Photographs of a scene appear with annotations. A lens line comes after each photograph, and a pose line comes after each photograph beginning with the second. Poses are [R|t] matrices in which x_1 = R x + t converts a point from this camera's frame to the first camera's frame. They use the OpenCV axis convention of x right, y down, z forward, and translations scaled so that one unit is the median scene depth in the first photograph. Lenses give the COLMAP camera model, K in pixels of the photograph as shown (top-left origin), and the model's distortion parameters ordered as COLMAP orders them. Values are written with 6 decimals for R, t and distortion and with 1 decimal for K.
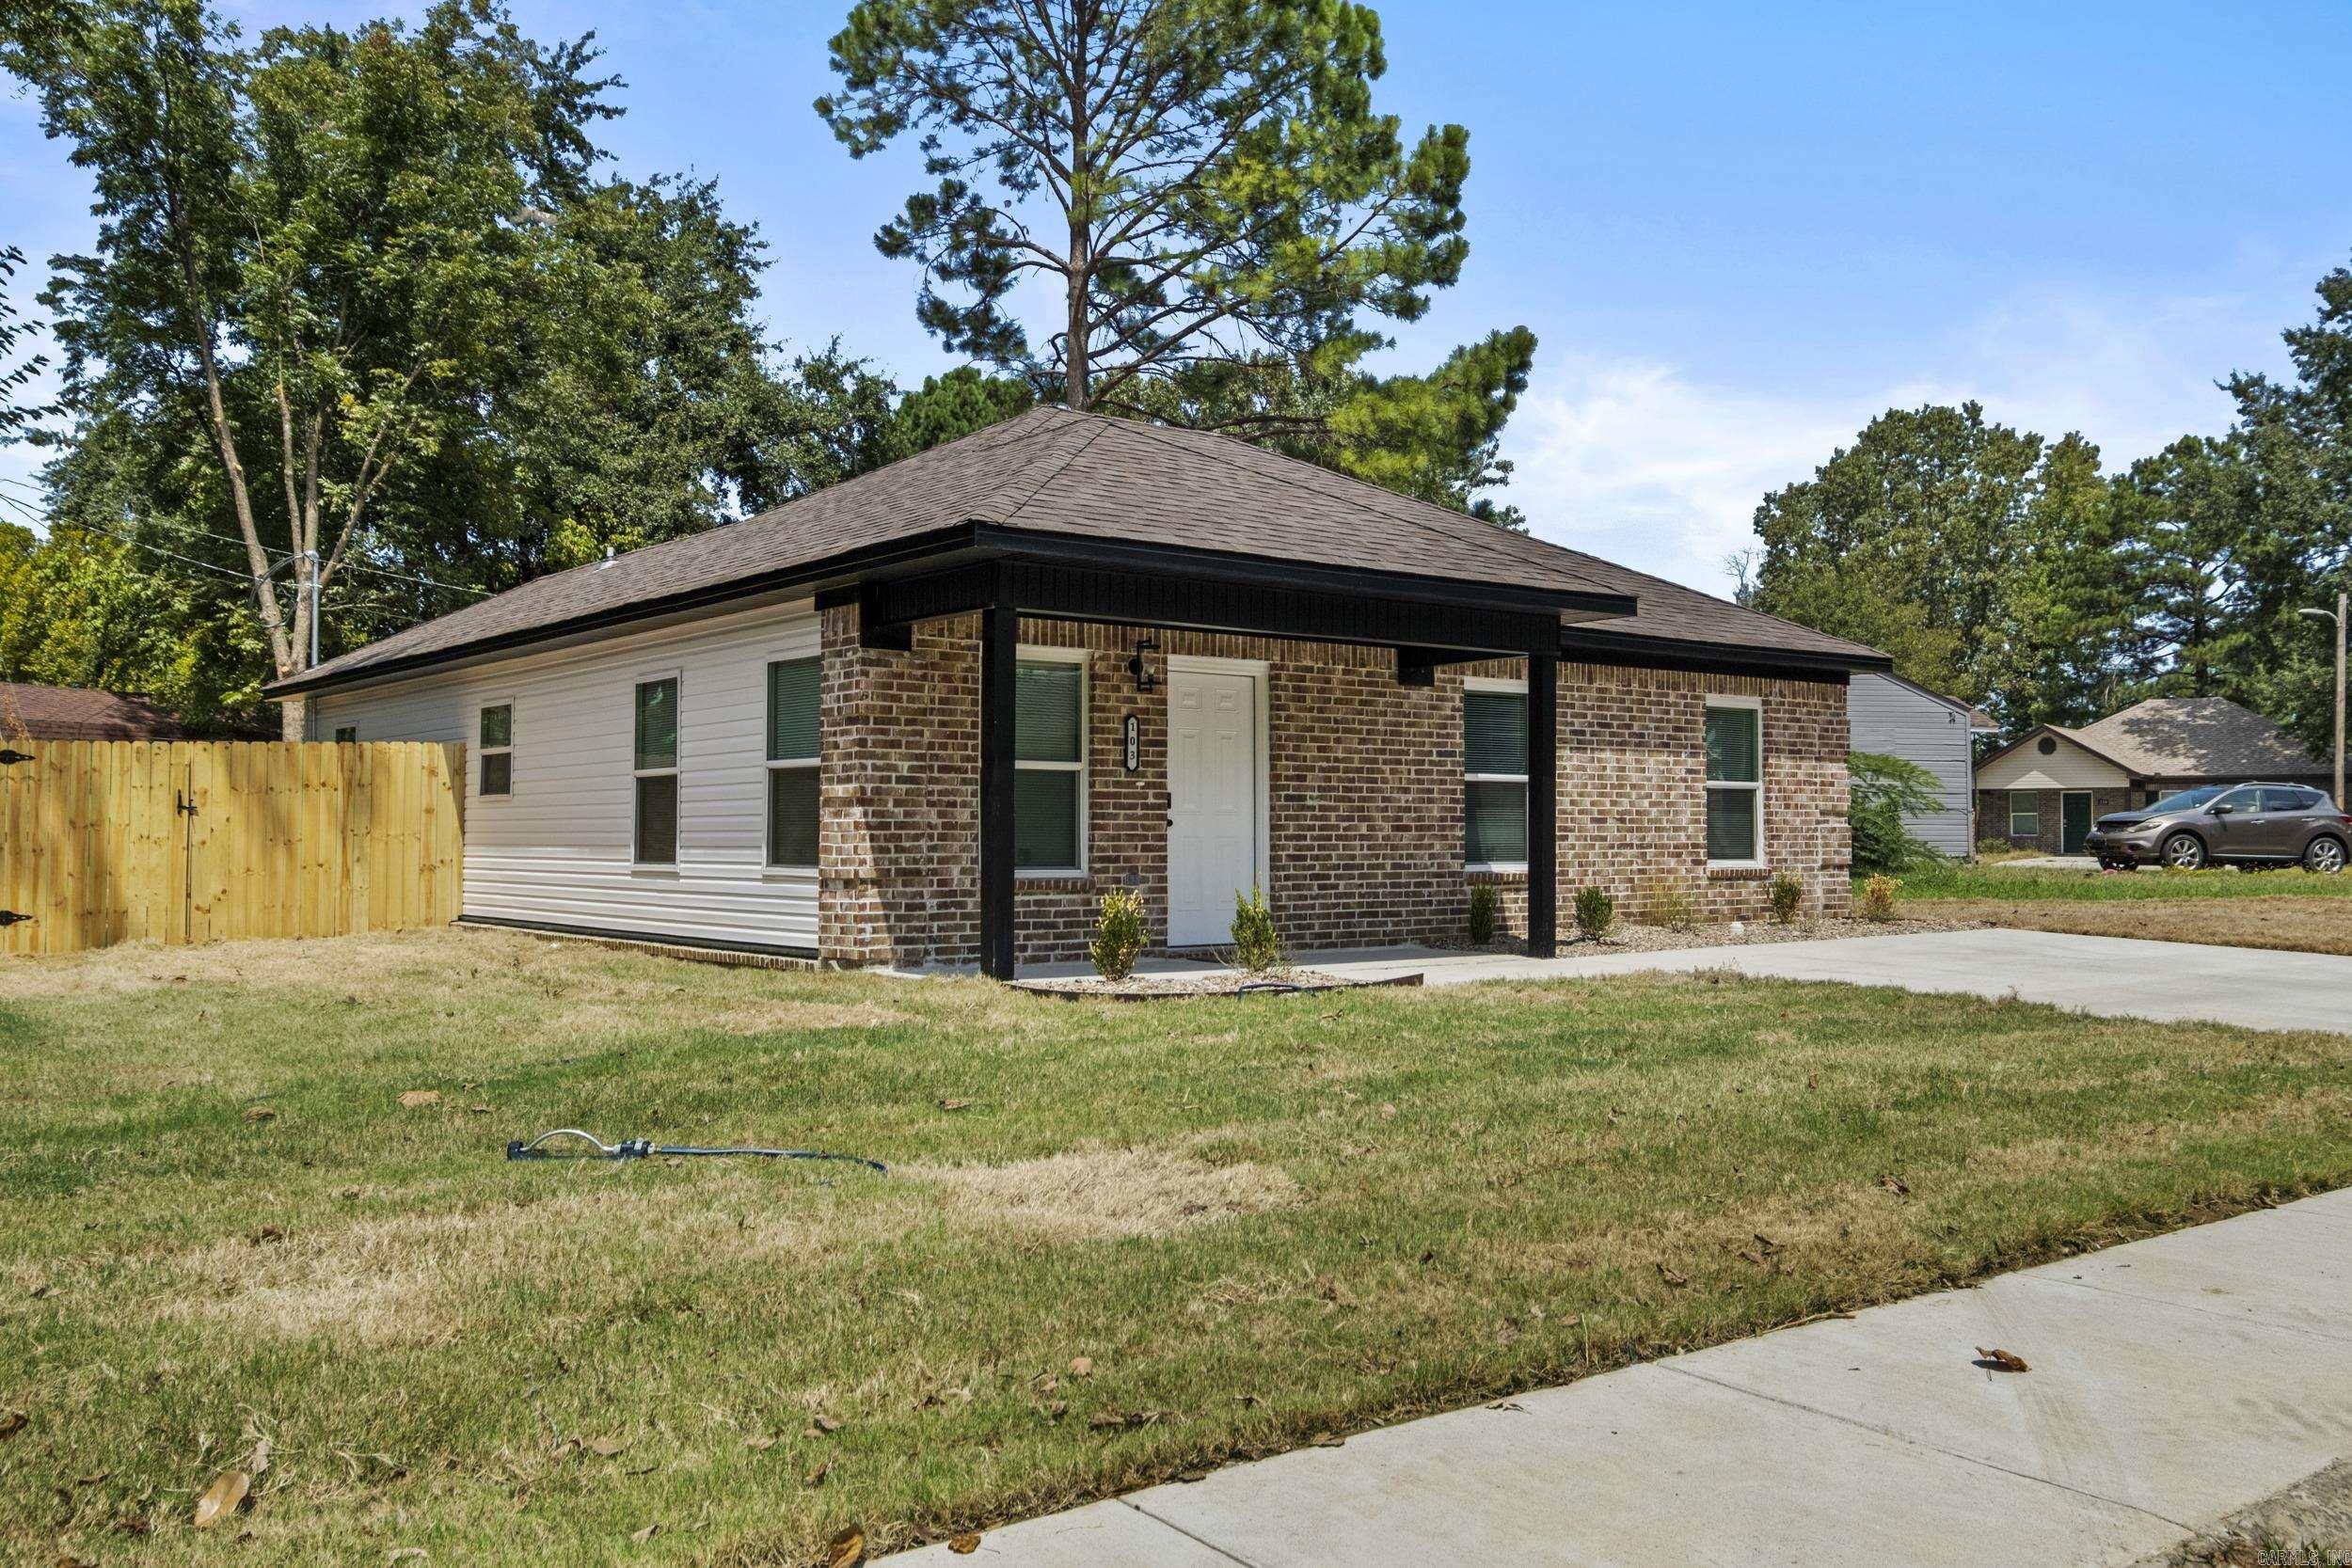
lens RADIAL K [[1901.9, 0, 1172.1], [0, 1901.9, 789.2], [0, 0, 1]] dist [-0.006562, 0.000414]
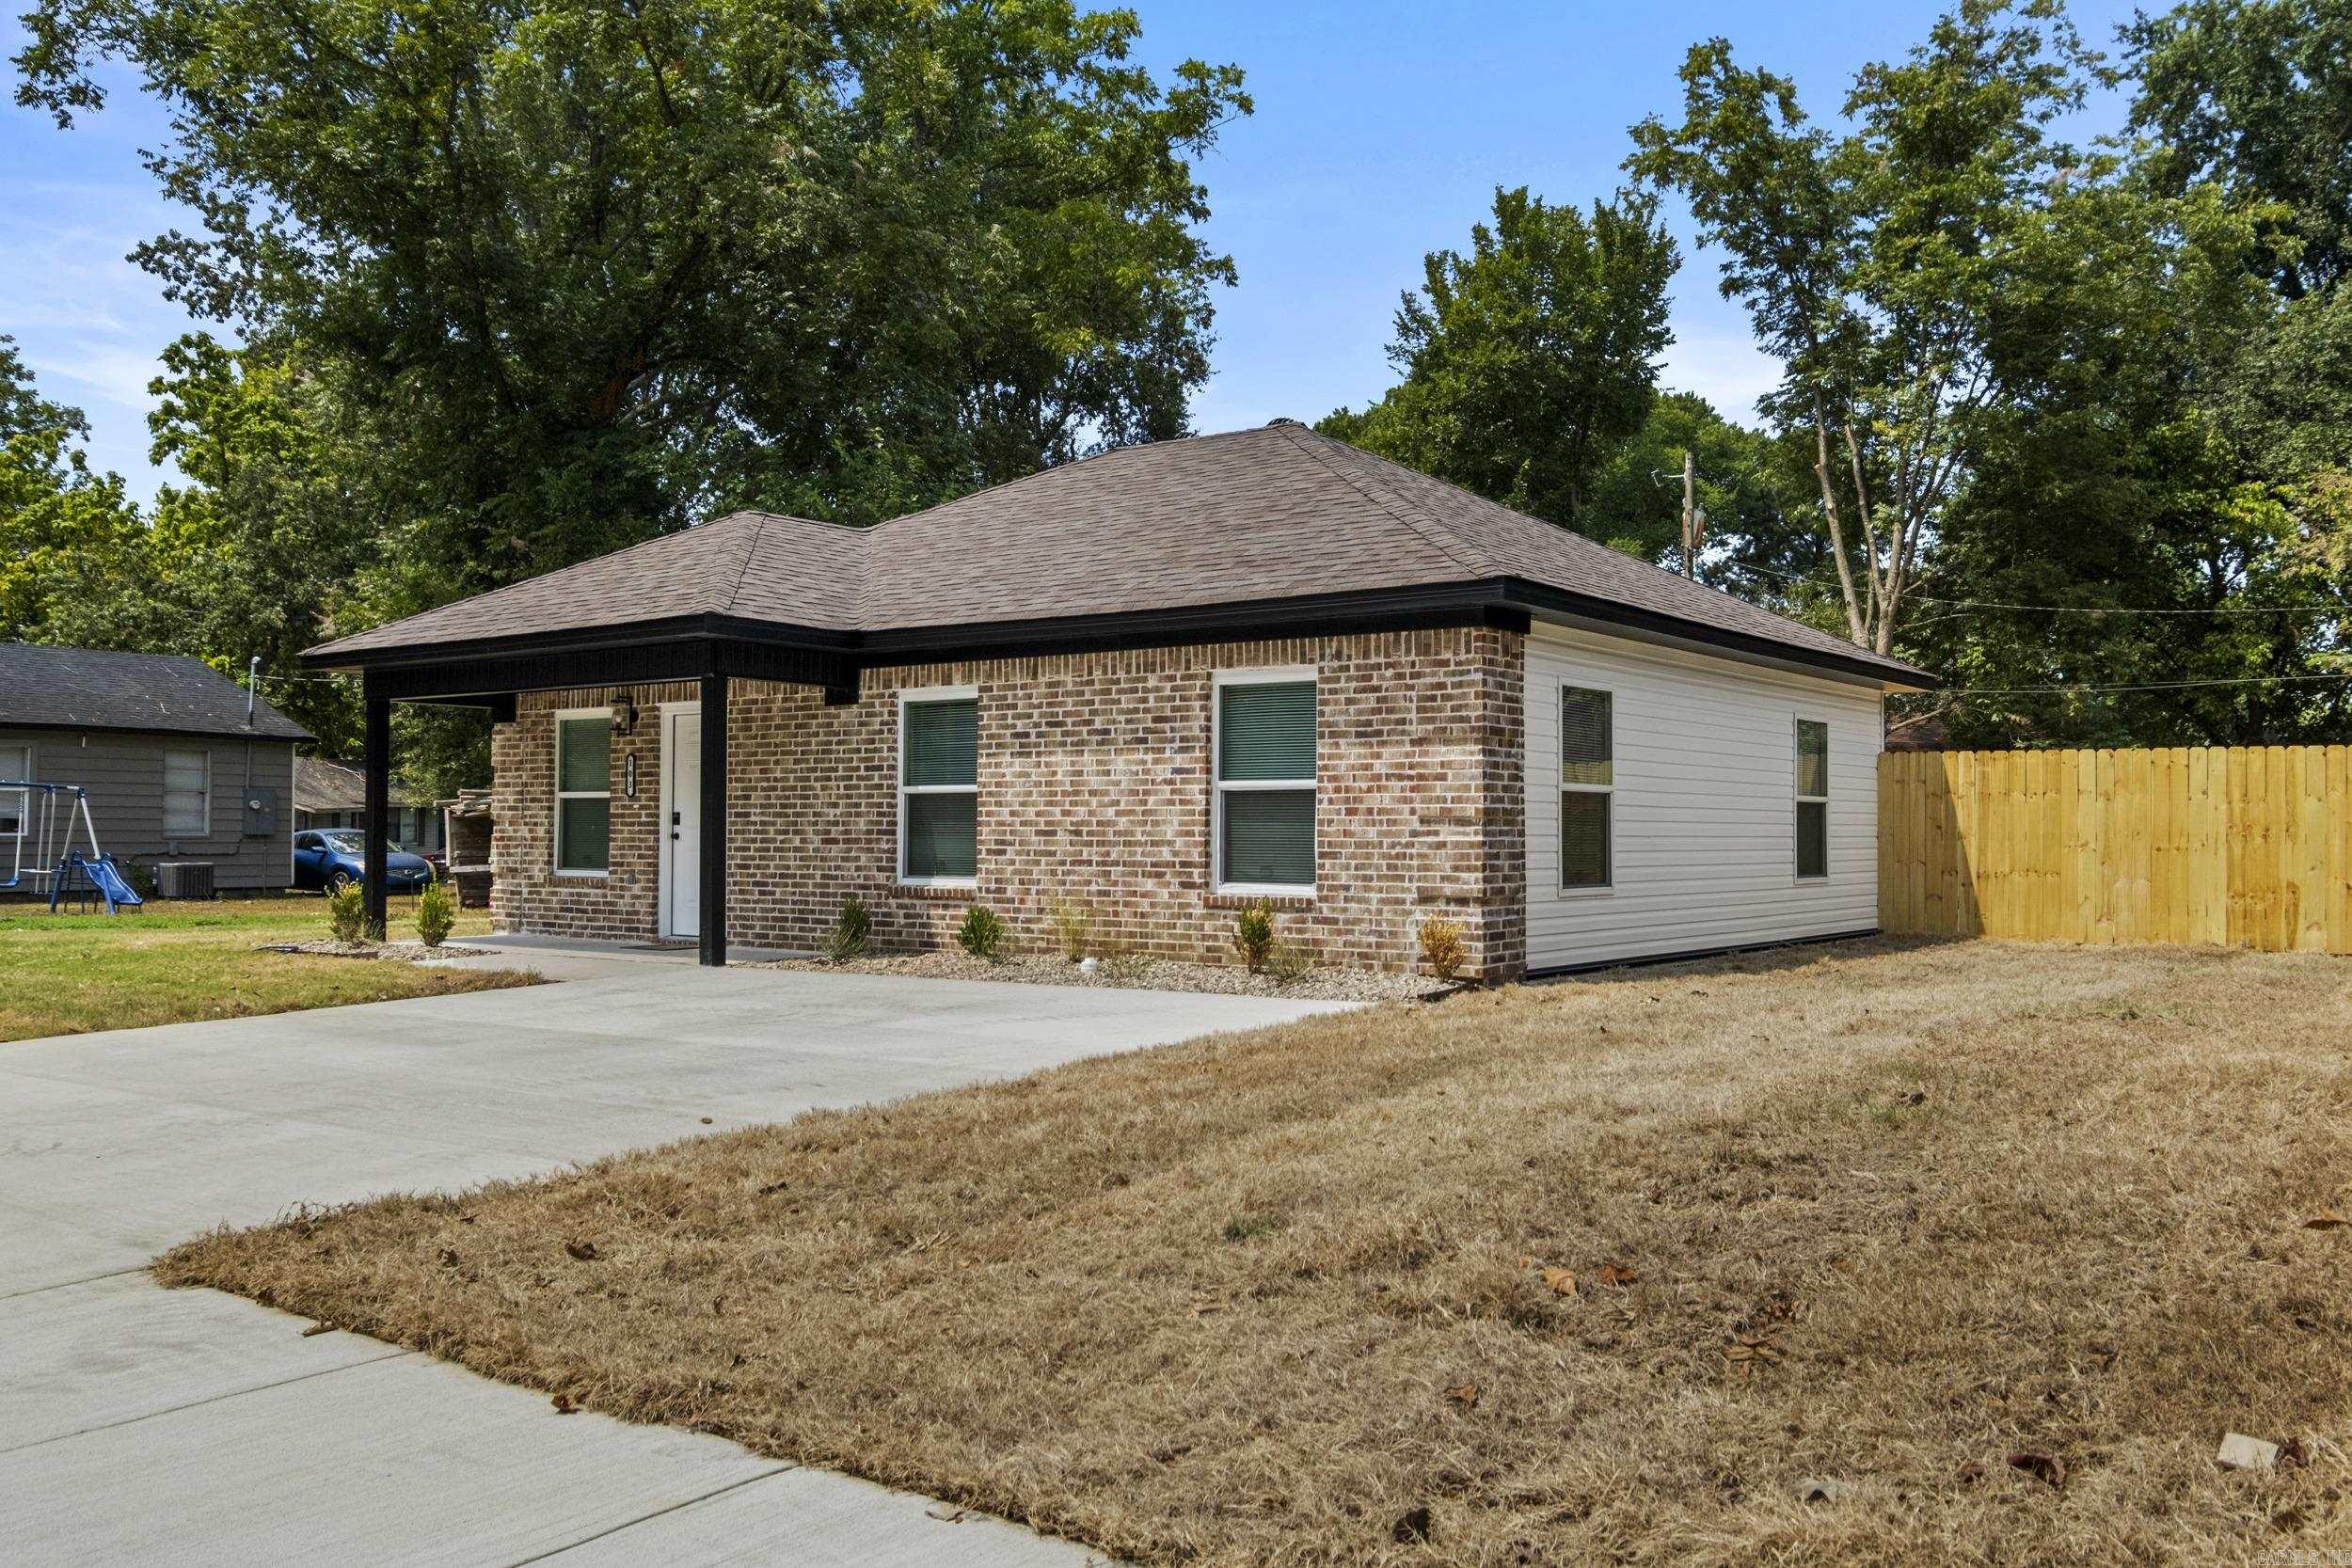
lens RADIAL K [[1901.9, 0, 1172.8], [0, 1901.9, 789.8], [0, 0, 1]] dist [-0.006562, 0.000414]
pose [[0.278065, -0.028851, -0.960129, 1.169958], [0.013820, 0.999566, -0.026033, 0.021766], [0.960463, -0.006030, 0.278343, 0.873022]]
